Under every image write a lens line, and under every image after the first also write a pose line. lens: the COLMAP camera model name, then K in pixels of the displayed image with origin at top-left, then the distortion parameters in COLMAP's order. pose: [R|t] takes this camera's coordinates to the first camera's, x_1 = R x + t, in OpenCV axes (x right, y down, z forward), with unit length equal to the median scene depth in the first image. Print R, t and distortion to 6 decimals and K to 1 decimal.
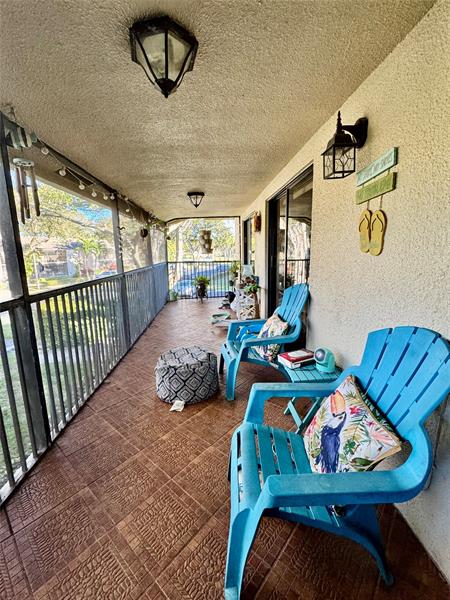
lens RADIAL K [[264.3, 0, 223.4], [0, 264.3, 300.6], [0, 0, 1]] dist [0.003575, 0.000308]
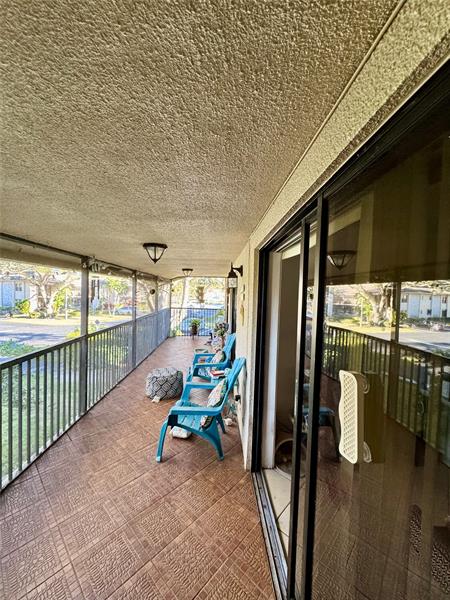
lens RADIAL K [[239.0, 0, 225.2], [0, 239.0, 300.0], [0, 0, 1]] dist [-0.002897, 0.000774]
pose [[0.998606, 0.048717, -0.020323, 0.245786], [-0.051256, 0.986943, -0.152696, -0.034671], [0.012619, 0.153524, 0.988064, -0.576169]]
